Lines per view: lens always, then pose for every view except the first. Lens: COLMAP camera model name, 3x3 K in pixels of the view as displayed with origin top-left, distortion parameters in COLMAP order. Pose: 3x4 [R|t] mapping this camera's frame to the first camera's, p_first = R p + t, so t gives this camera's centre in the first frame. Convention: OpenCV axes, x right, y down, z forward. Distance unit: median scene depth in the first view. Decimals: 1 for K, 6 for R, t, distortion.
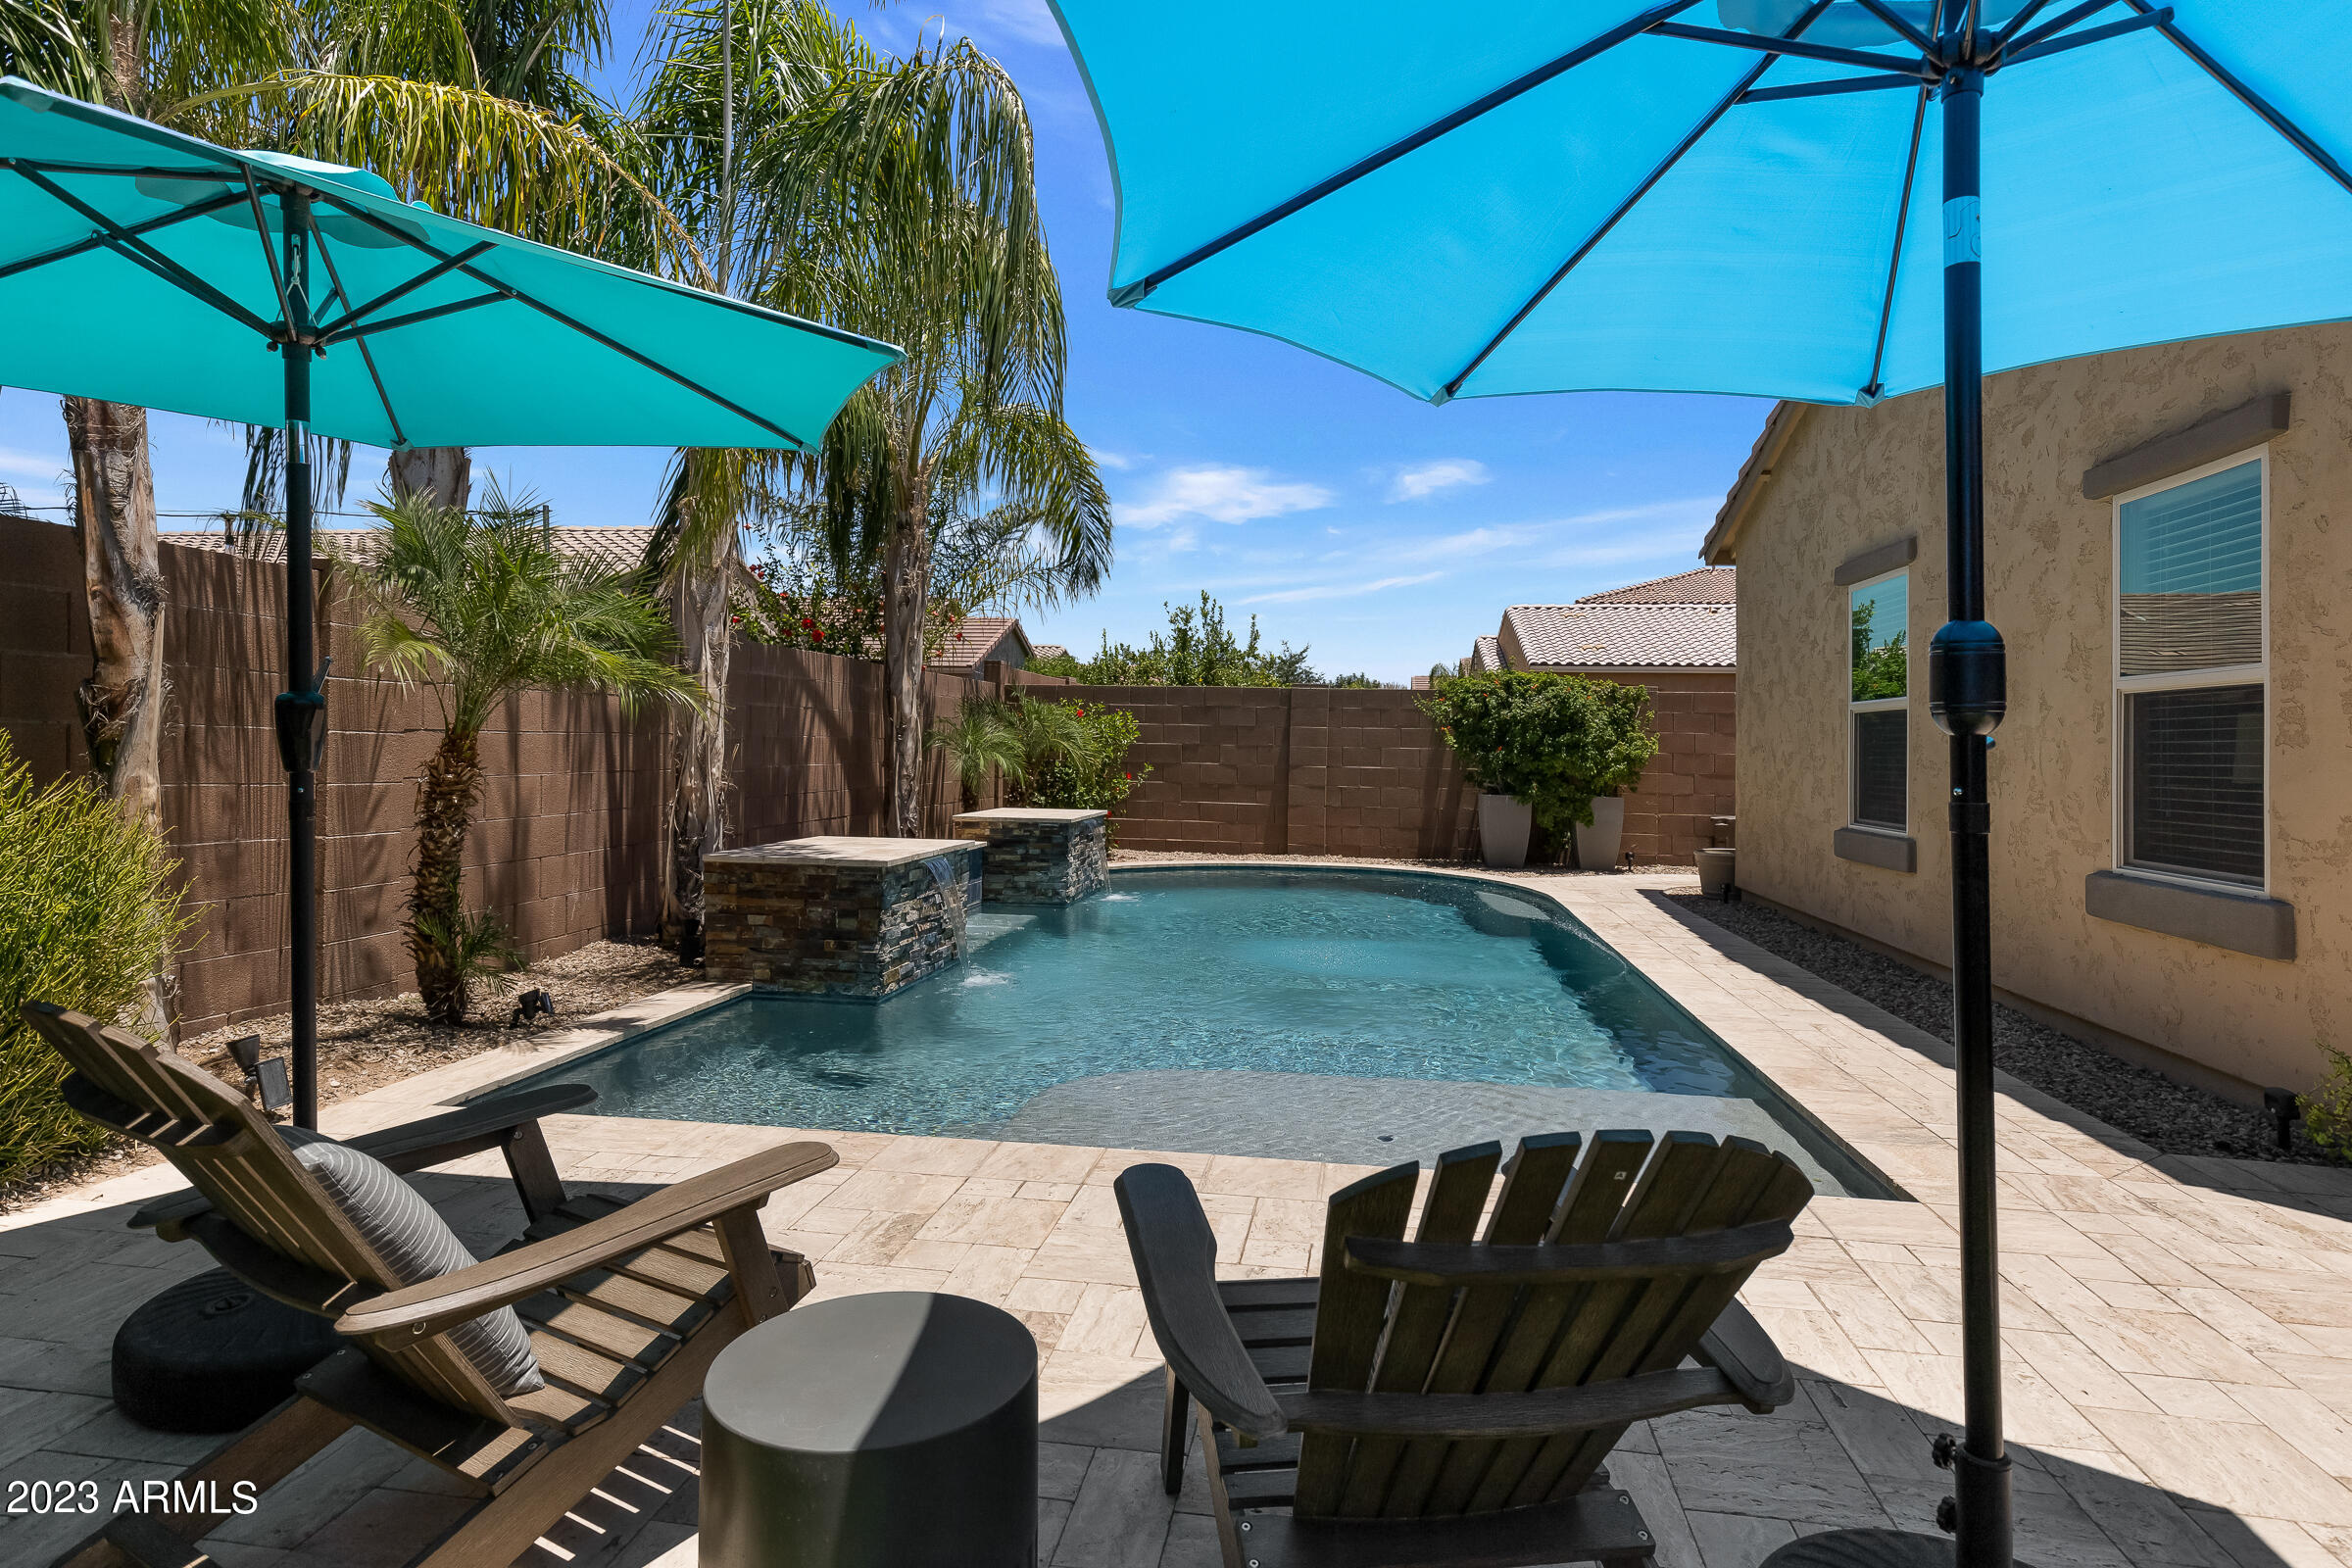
lens RADIAL K [[1269.6, 0, 1157.7], [0, 1269.6, 749.6], [0, 0, 1]] dist [0.012321, -0.000253]
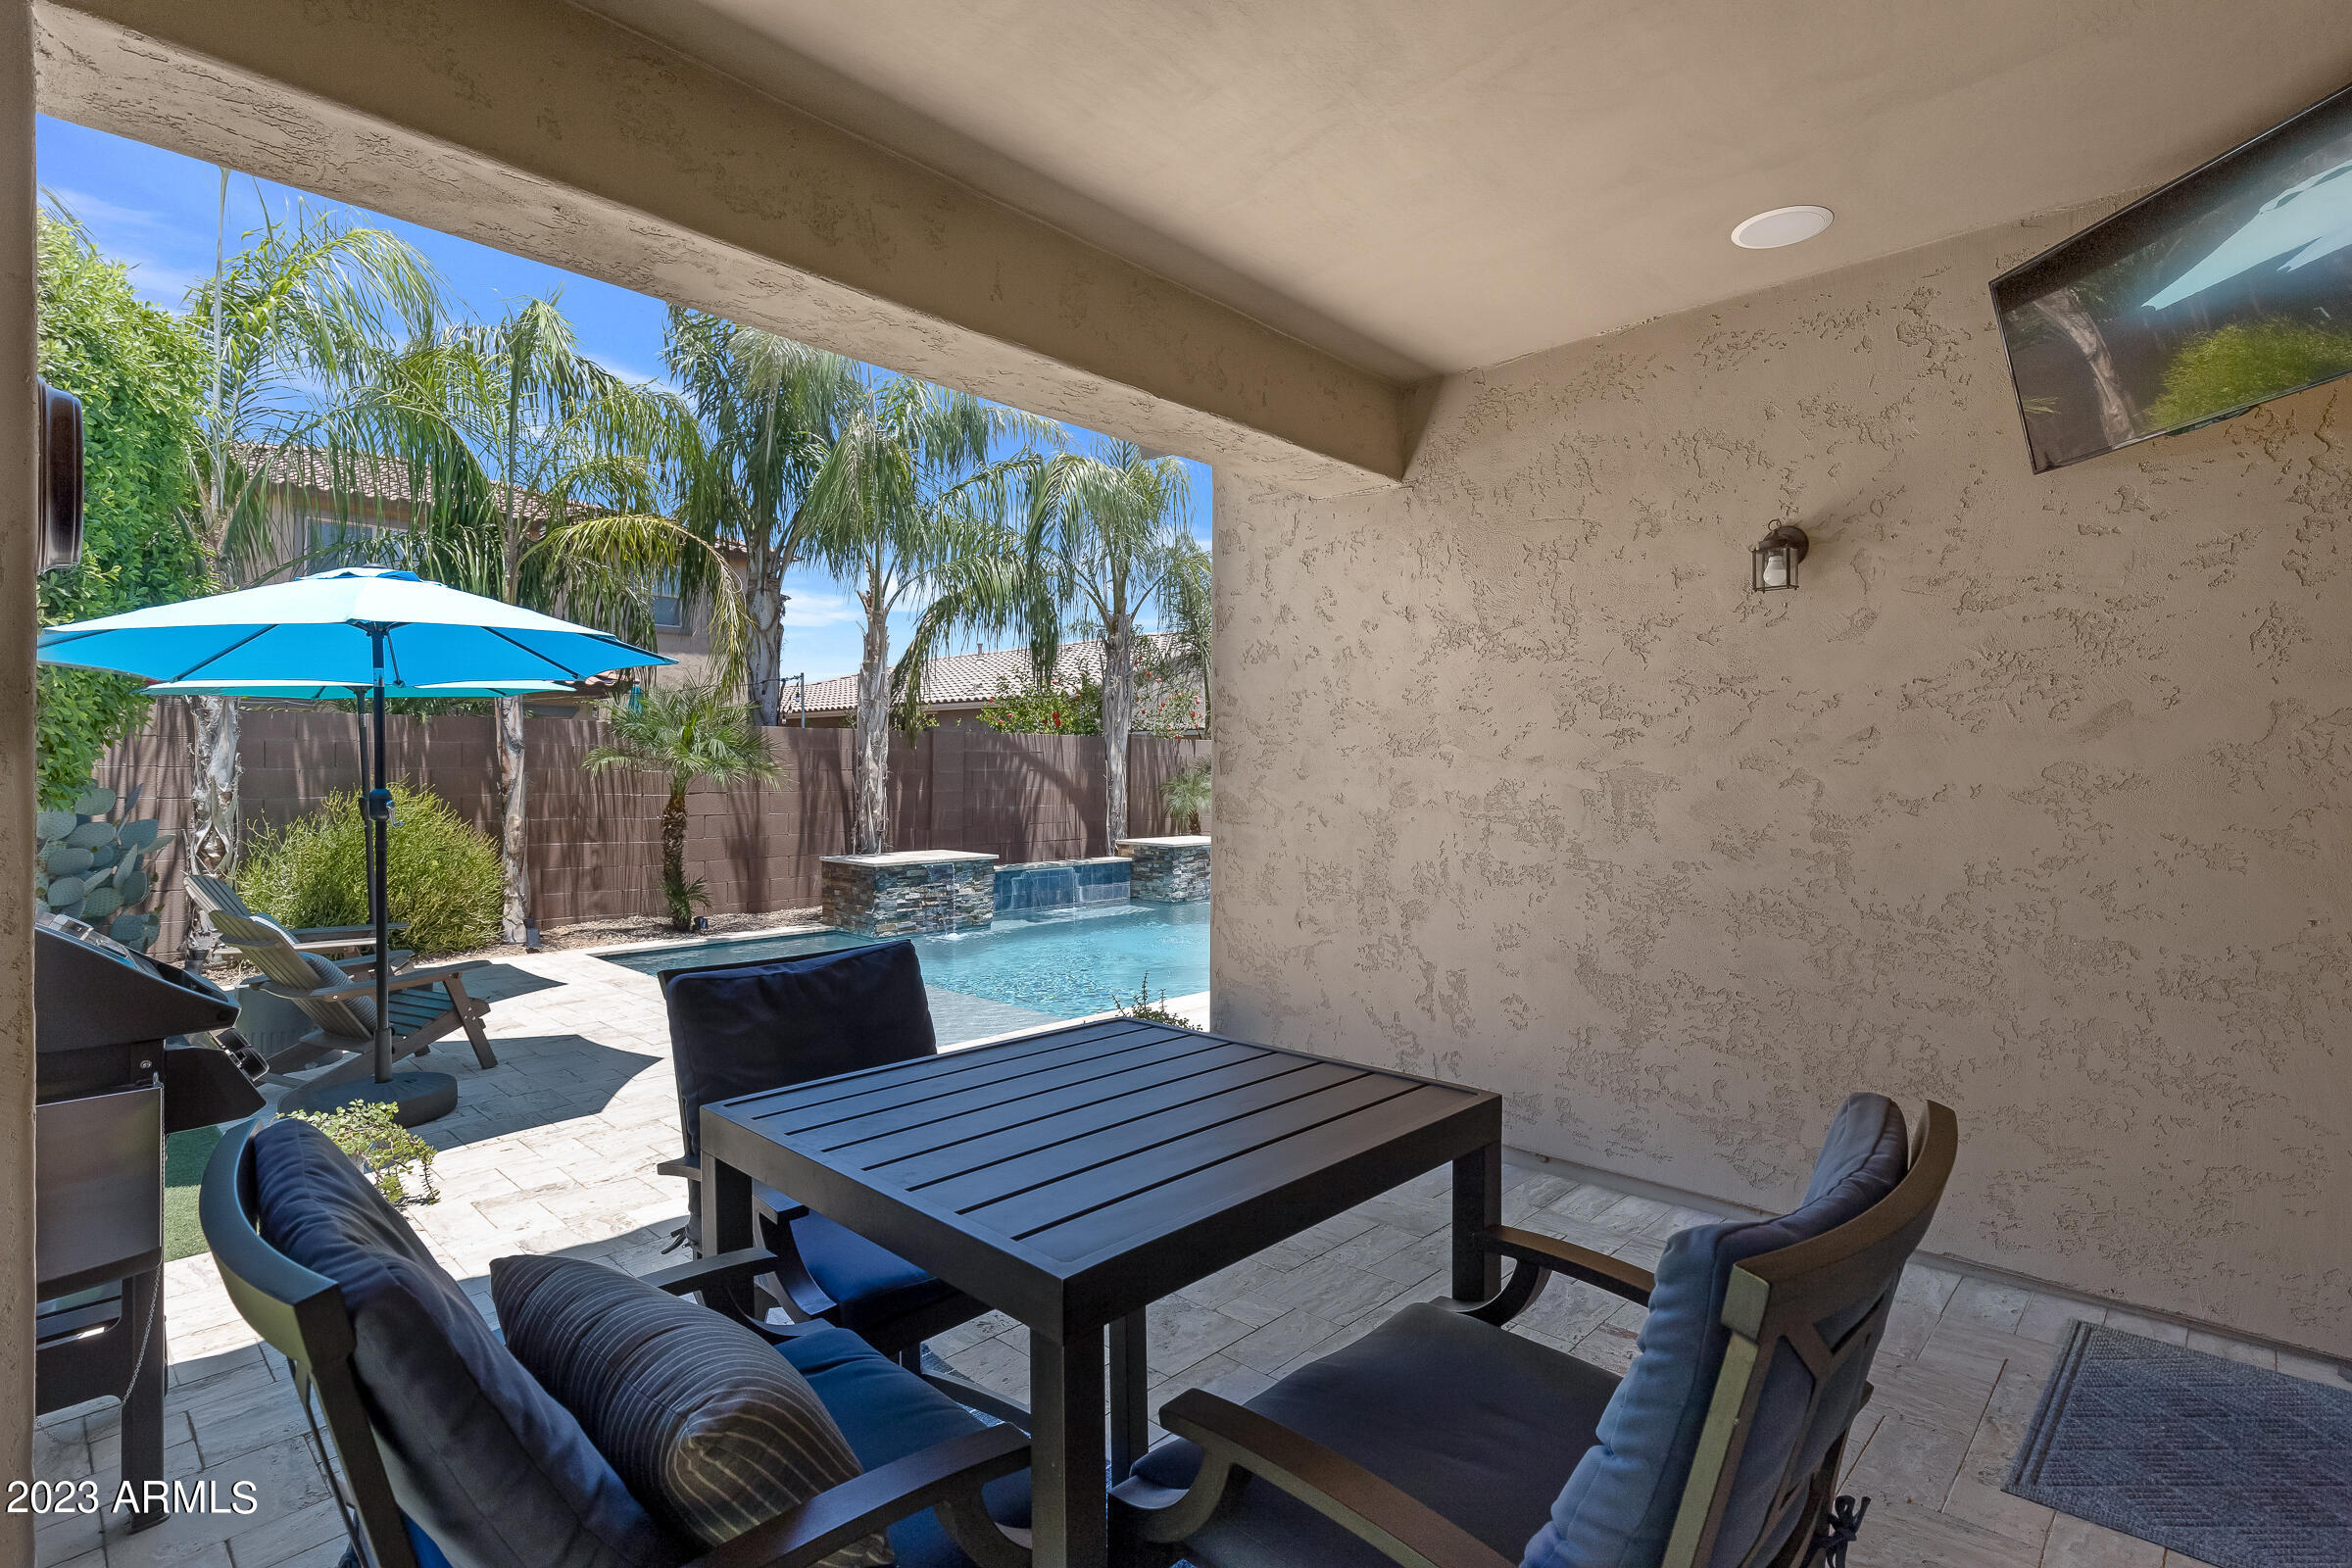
lens RADIAL K [[1173.0, 0, 1272.2], [0, 1173.0, 793.4], [0, 0, 1]] dist [-0.016397, -0.000562]
pose [[0.852720, -0.001032, -0.522366, 0.695105], [0.006992, 0.999931, 0.009437, -0.014681], [0.522321, -0.011700, 0.852669, -0.078794]]
